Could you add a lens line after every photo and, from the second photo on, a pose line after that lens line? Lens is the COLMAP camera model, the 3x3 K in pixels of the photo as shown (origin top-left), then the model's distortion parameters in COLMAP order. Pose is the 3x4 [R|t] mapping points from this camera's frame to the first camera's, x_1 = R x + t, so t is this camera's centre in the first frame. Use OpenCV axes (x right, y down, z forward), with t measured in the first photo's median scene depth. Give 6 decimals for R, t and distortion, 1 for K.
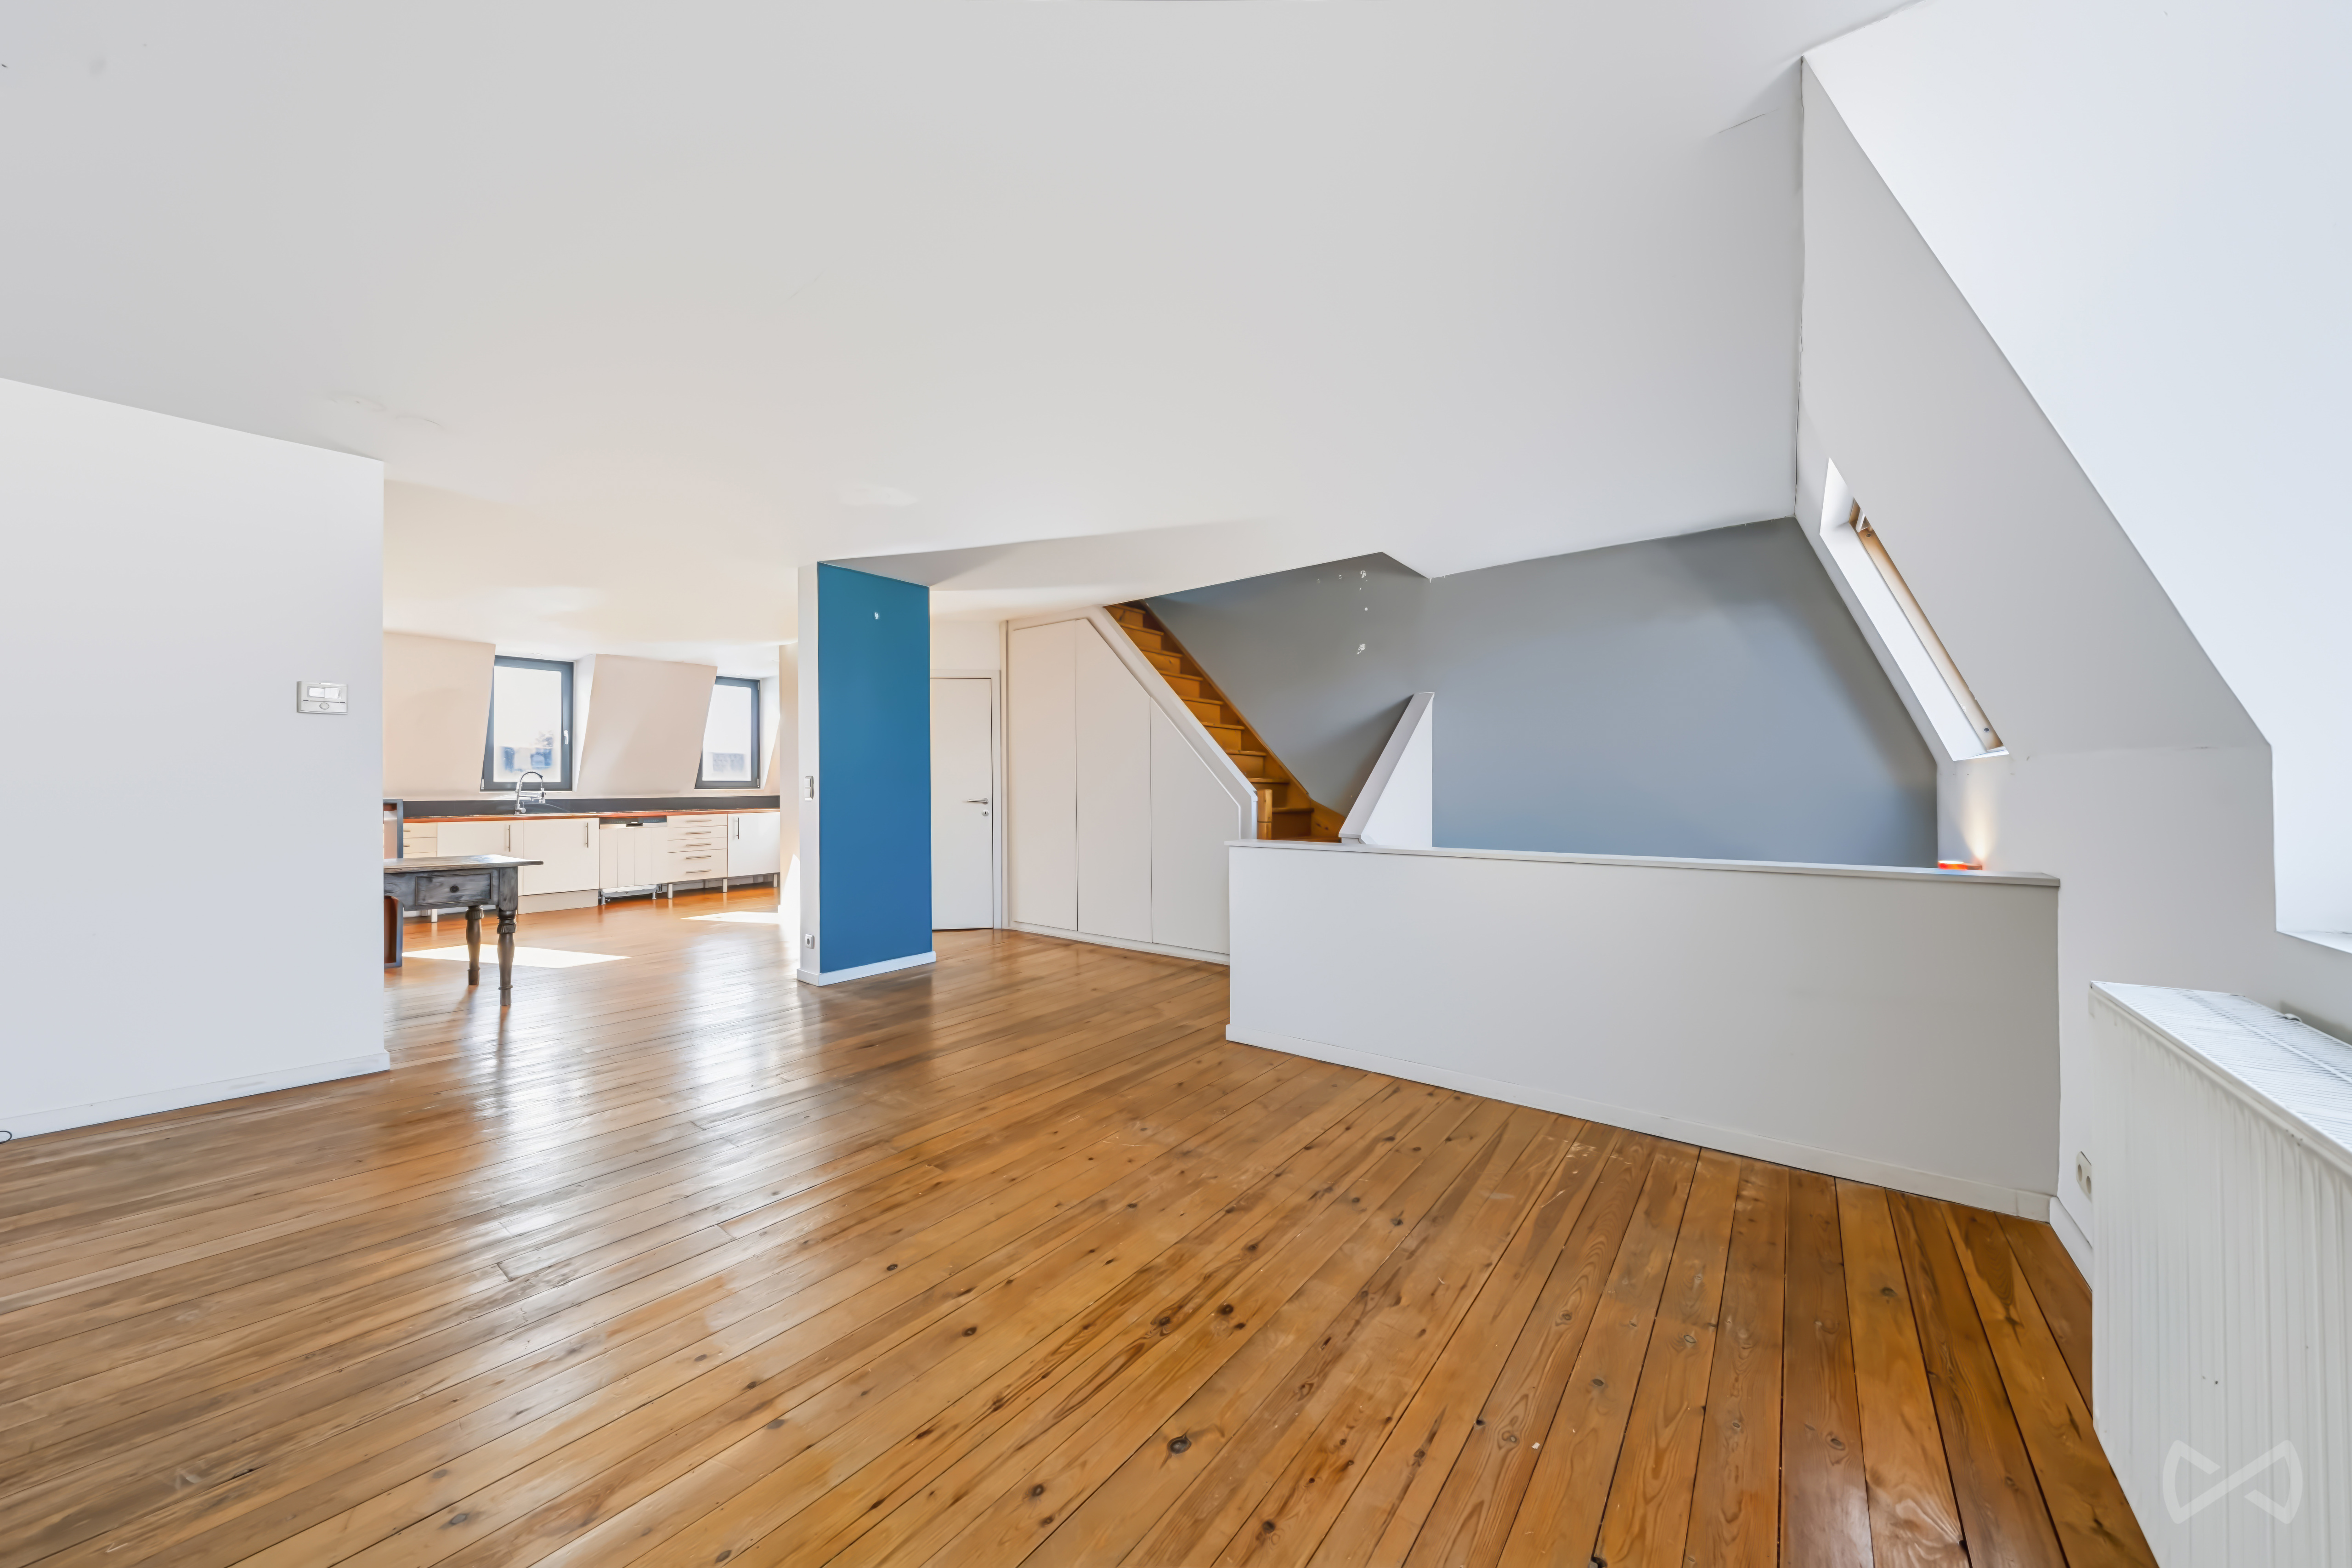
lens RADIAL K [[802.3, 0, 1172.0], [0, 802.3, 781.8], [0, 0, 1]] dist [-0.003510, -0.000264]
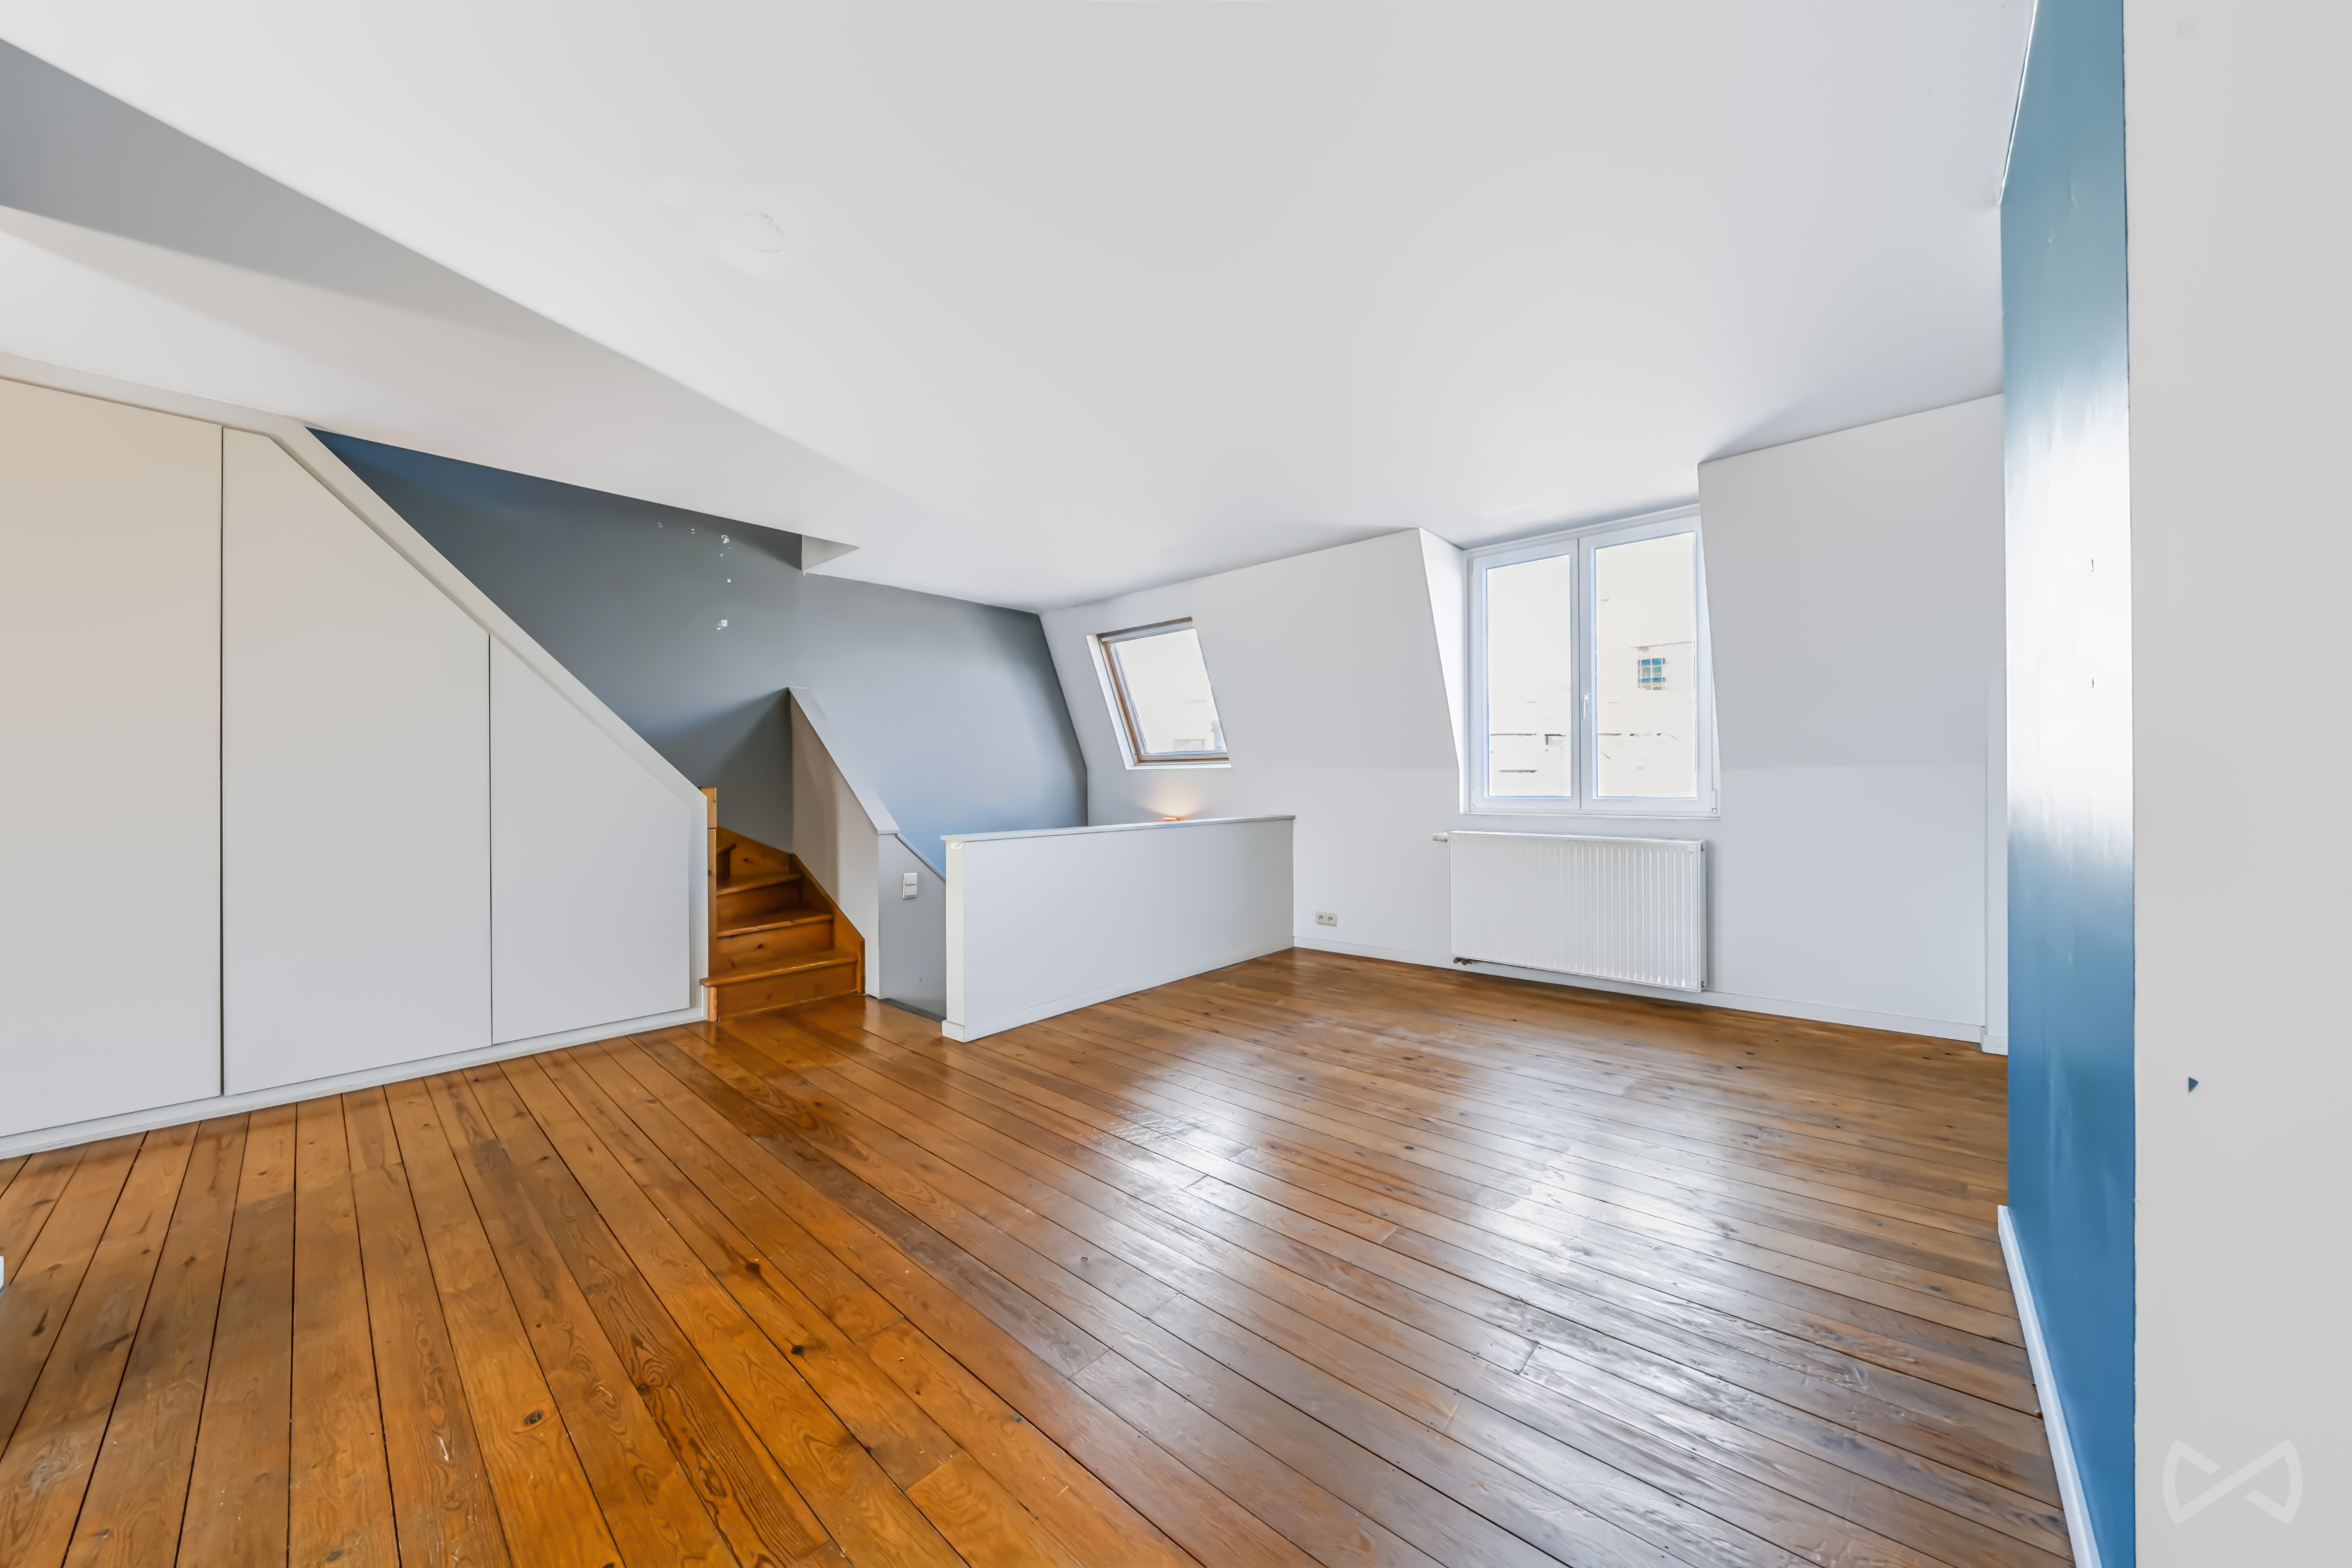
lens RADIAL K [[802.3, 0, 1172.0], [0, 802.3, 781.8], [0, 0, 1]] dist [-0.003510, -0.000264]
pose [[0.066094, 0.005834, 0.997796, -1.098394], [0.001123, 0.999982, -0.005921, 0.017255], [-0.997813, 0.001512, 0.066086, 0.854419]]
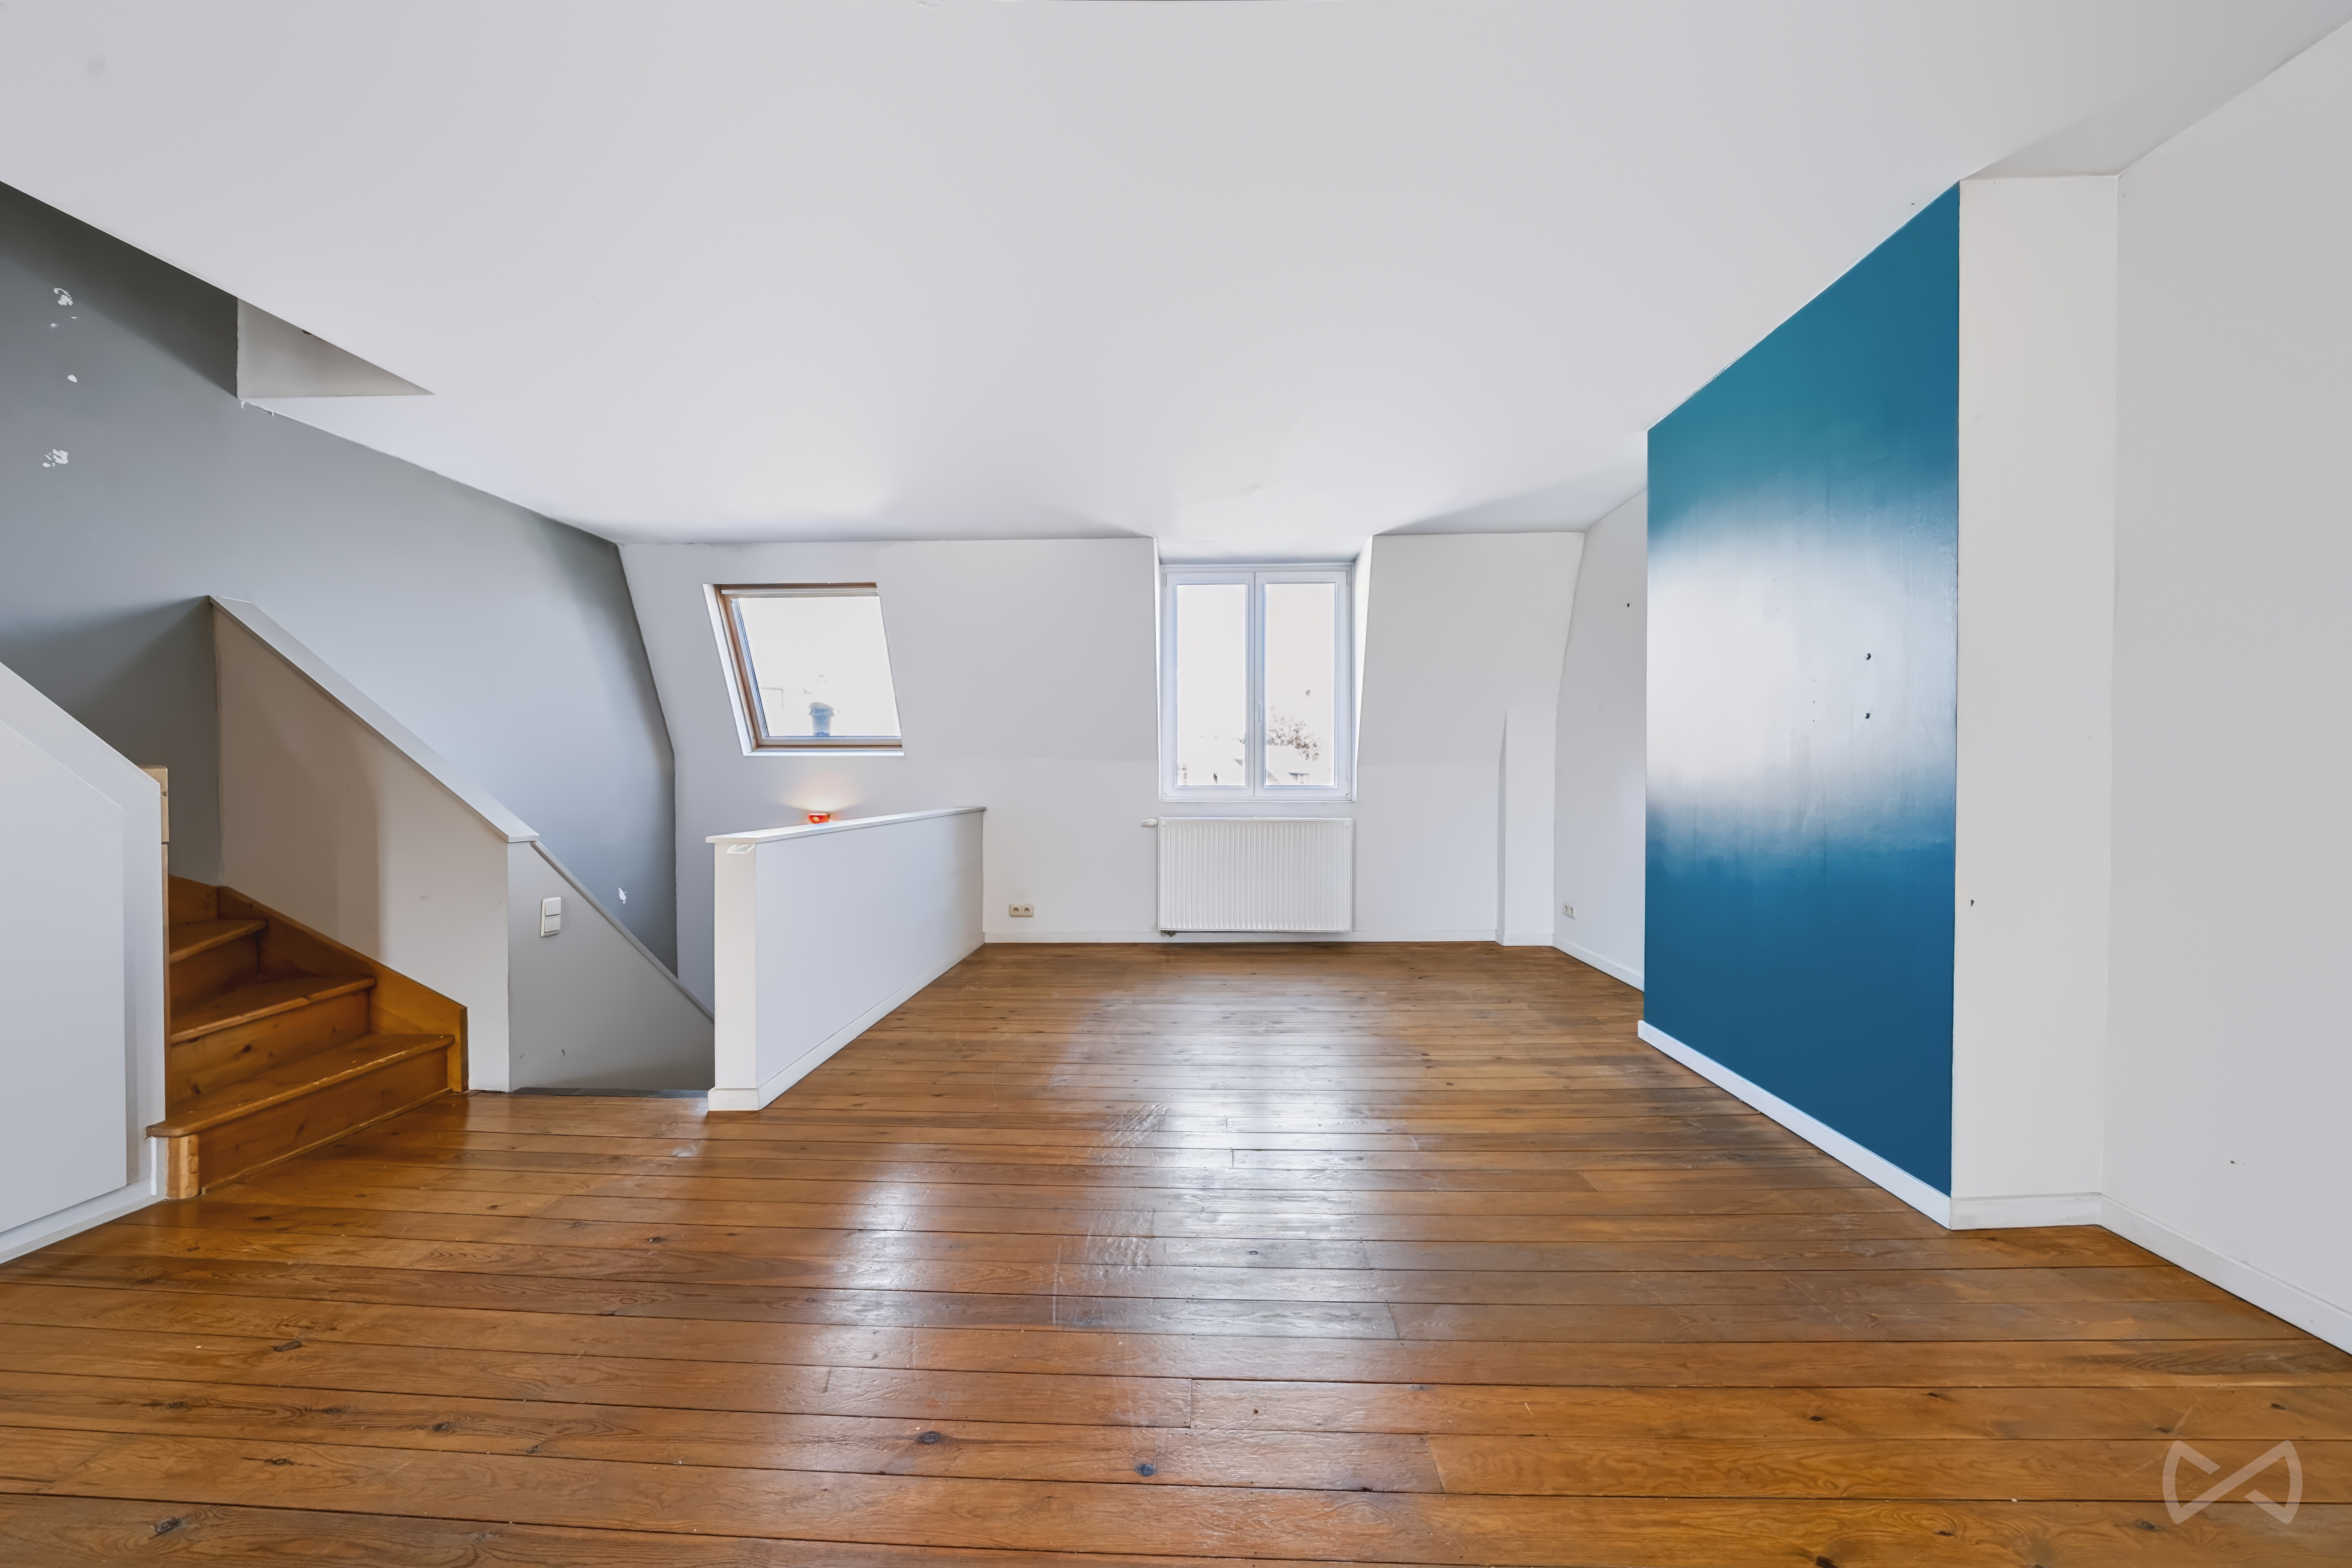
lens RADIAL K [[799.9, 0, 1178.9], [0, 799.9, 790.4], [0, 0, 1]] dist [-0.007026, -0.000282]
pose [[-0.587858, -0.007936, 0.808925, -0.921239], [-0.001392, 0.999960, 0.008798, 0.030832], [-0.808963, 0.004046, -0.587846, 1.390877]]
